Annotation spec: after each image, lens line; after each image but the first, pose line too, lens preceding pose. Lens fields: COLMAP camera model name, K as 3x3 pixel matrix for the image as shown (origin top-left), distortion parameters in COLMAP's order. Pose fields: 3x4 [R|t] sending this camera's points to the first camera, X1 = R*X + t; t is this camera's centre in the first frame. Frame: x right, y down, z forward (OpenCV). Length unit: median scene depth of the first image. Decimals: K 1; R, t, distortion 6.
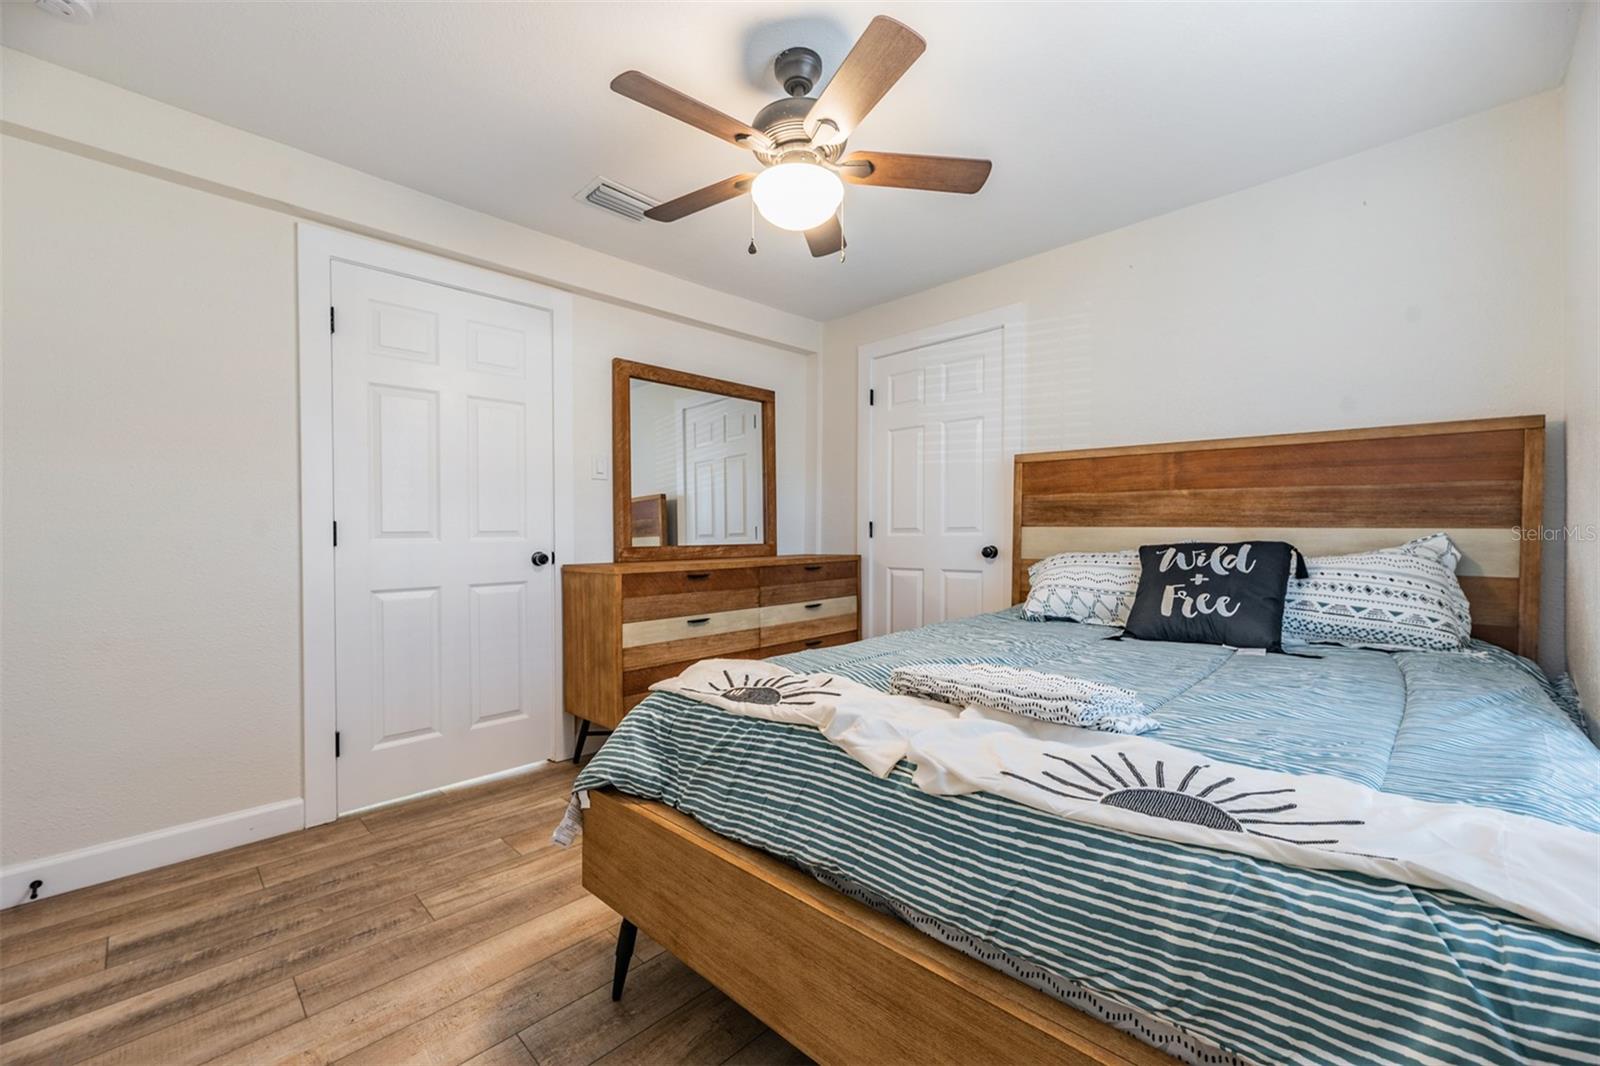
lens RADIAL K [[649.5, 0, 791.7], [0, 649.5, 536.1], [0, 0, 1]] dist [-0.003848, 0.001400]
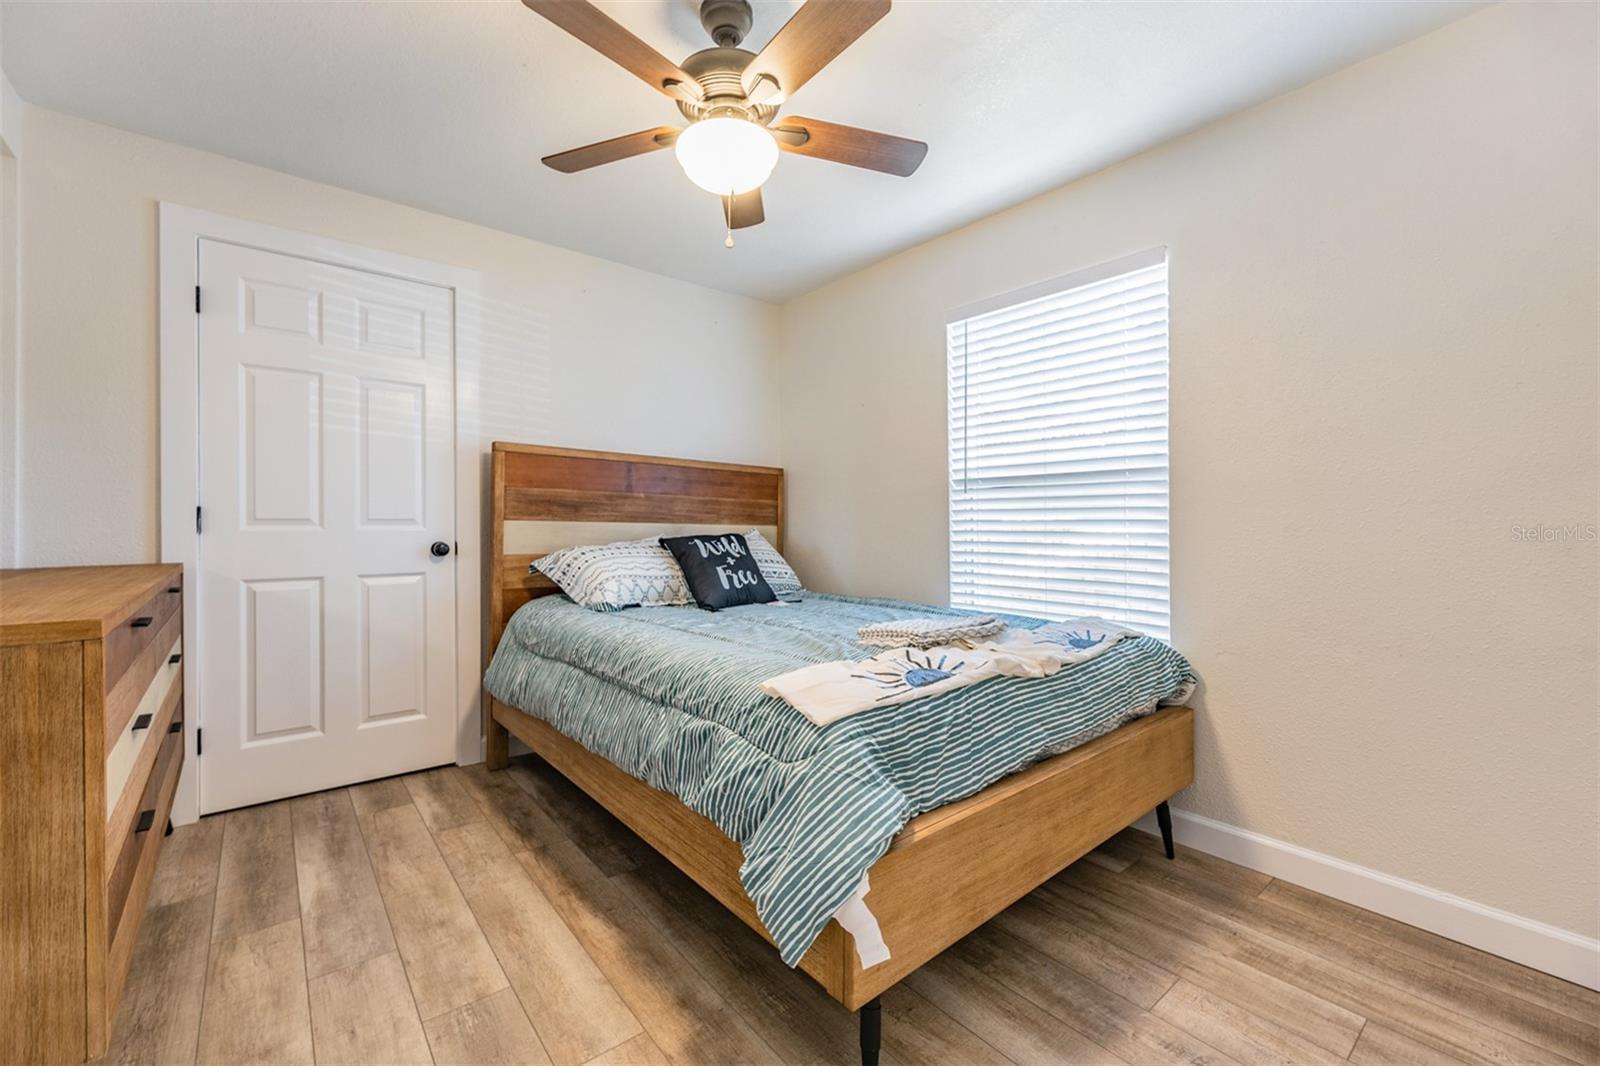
lens RADIAL K [[649.5, 0, 793.1], [0, 649.5, 525.4], [0, 0, 1]] dist [-0.003848, 0.001400]
pose [[0.102662, 0.002924, 0.994712, -0.675905], [-0.000909, 0.999996, -0.002846, -0.005939], [-0.994716, -0.000612, 0.102664, 0.631841]]
